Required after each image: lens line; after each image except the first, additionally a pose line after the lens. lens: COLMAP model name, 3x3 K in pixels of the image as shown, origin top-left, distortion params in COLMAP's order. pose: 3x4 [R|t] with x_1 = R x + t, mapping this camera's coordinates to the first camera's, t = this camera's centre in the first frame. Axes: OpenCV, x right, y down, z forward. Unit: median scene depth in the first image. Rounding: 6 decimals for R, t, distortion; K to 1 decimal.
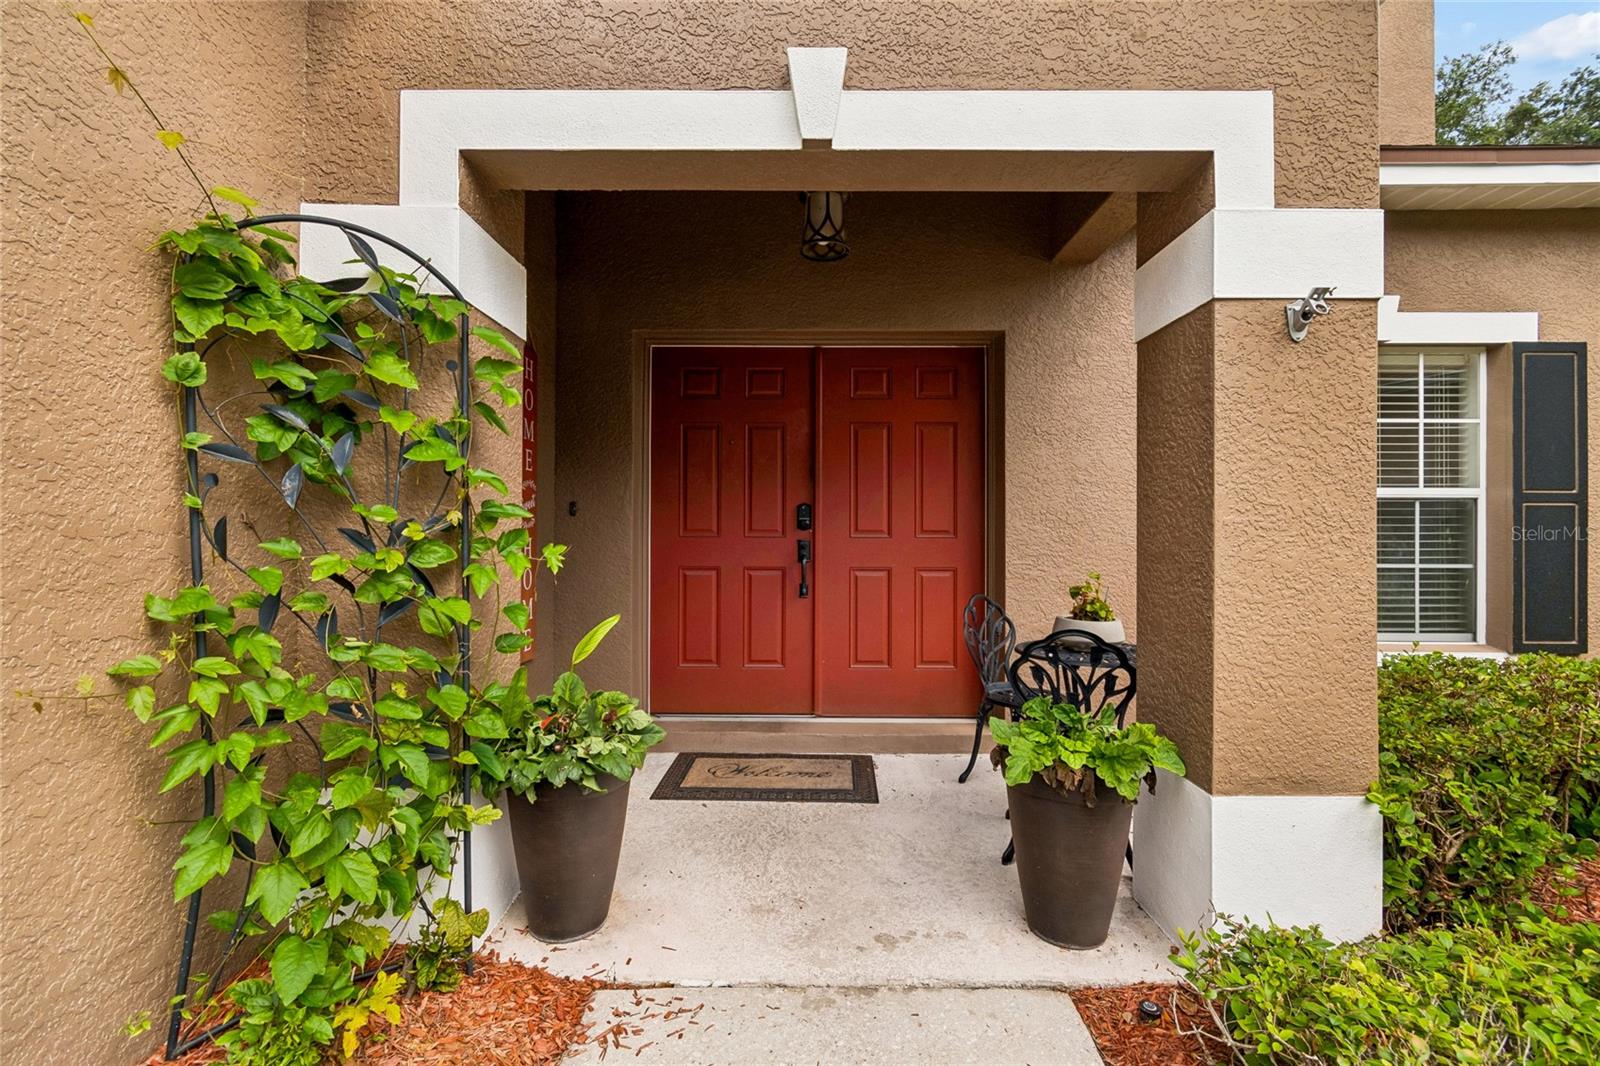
lens RADIAL K [[711.0, 0, 811.5], [0, 711.0, 529.3], [0, 0, 1]] dist [0.004286, -0.000508]
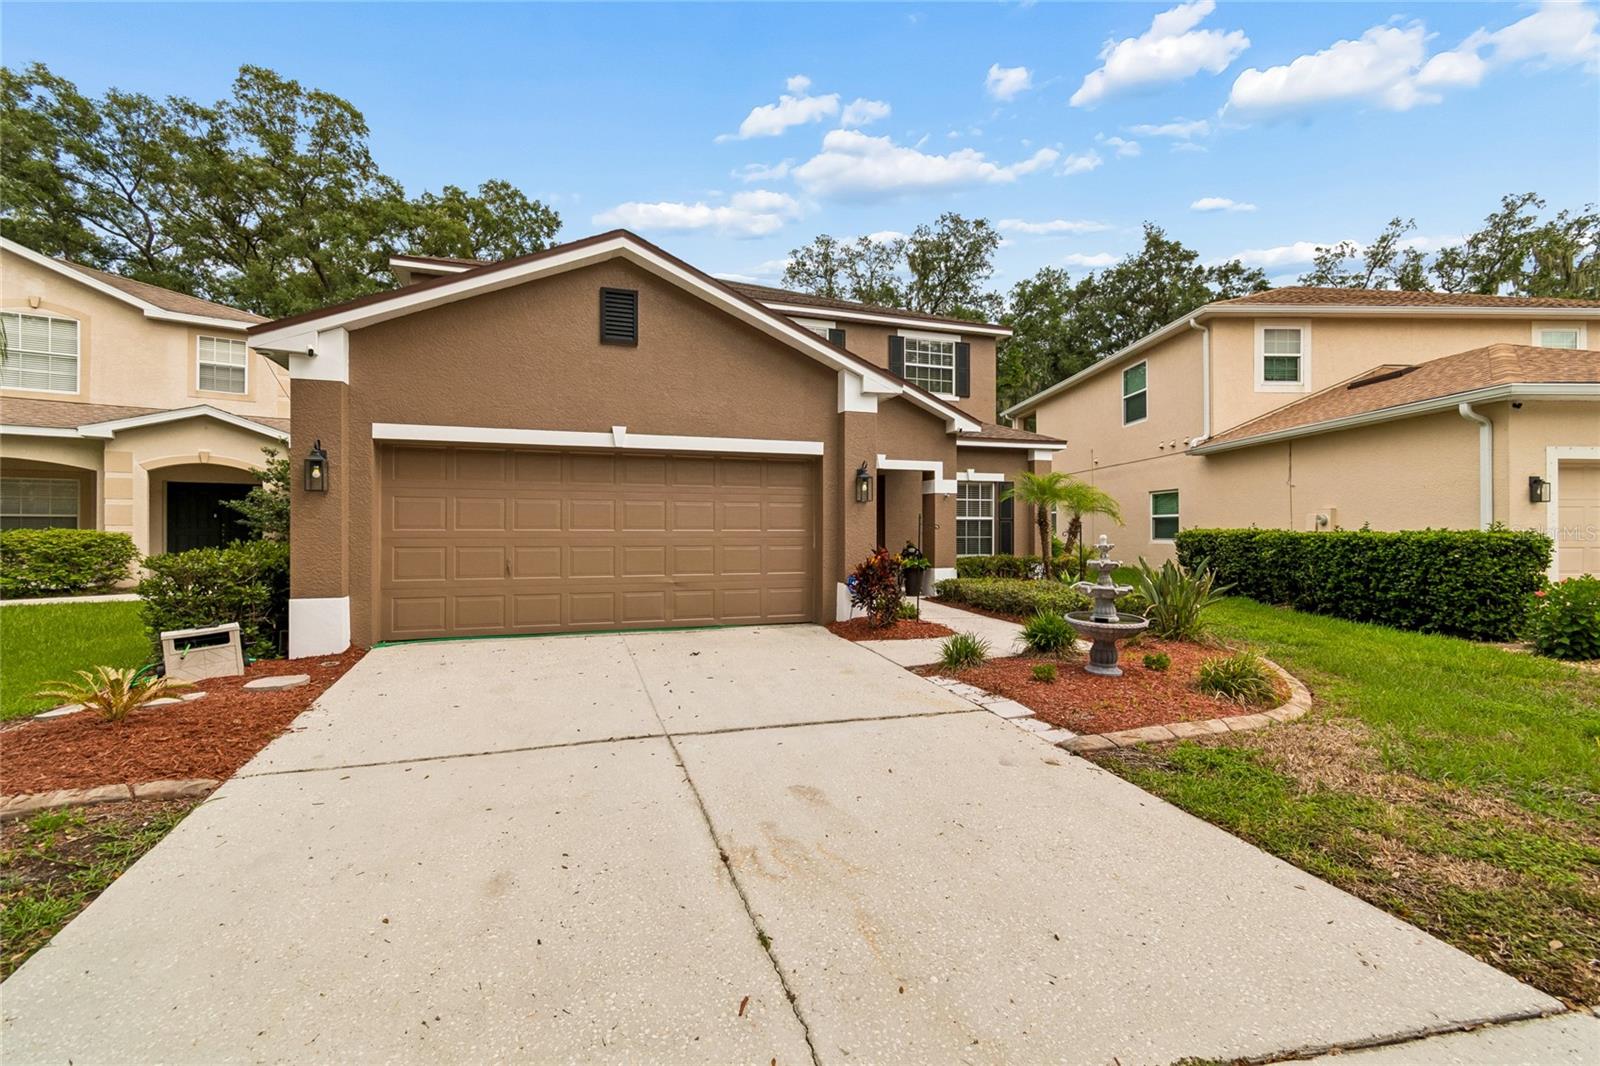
lens RADIAL K [[711.0, 0, 794.6], [0, 711.0, 533.1], [0, 0, 1]] dist [0.004286, -0.000508]
pose [[0.946083, -0.005304, 0.323880, -2.709468], [0.002049, 0.999944, 0.010390, -0.025081], [-0.323917, -0.009166, 0.946041, -4.662014]]
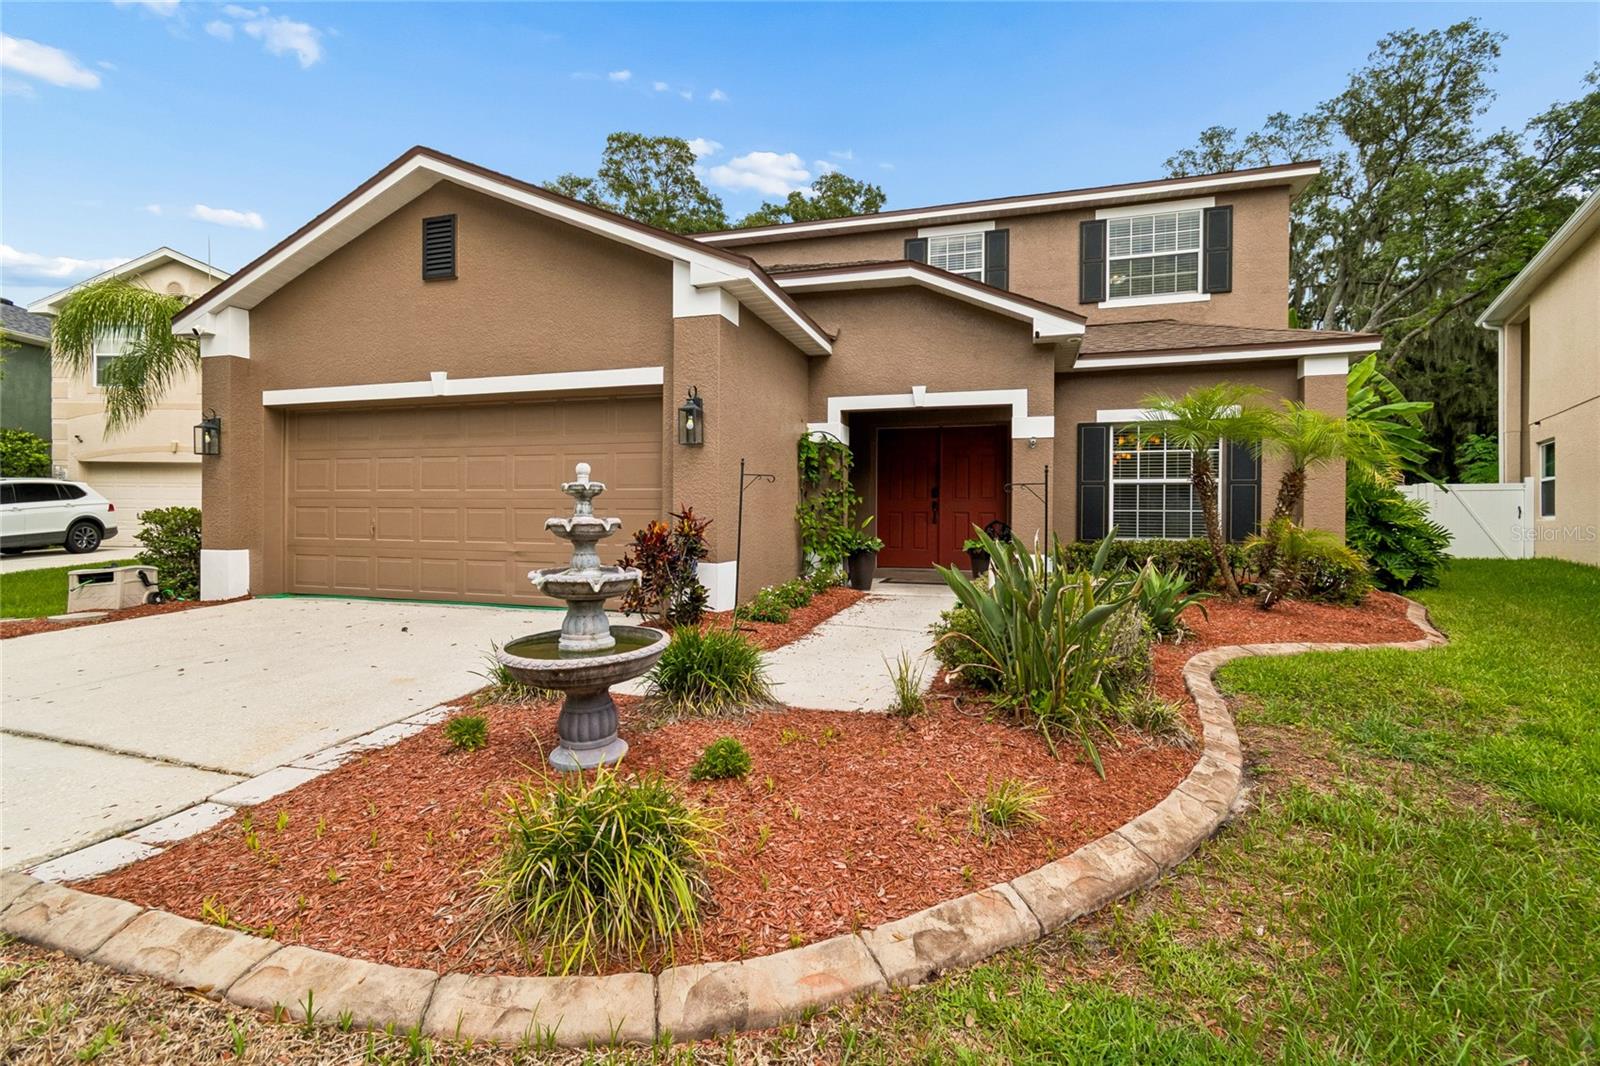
lens RADIAL K [[711.0, 0, 800.4], [0, 711.0, 519.8], [0, 0, 1]] dist [0.004286, -0.000508]
pose [[0.954105, 0.004420, -0.299441, 0.611649], [-0.002262, 0.999969, 0.007552, 0.129986], [0.299465, -0.006528, 0.954085, -3.342064]]
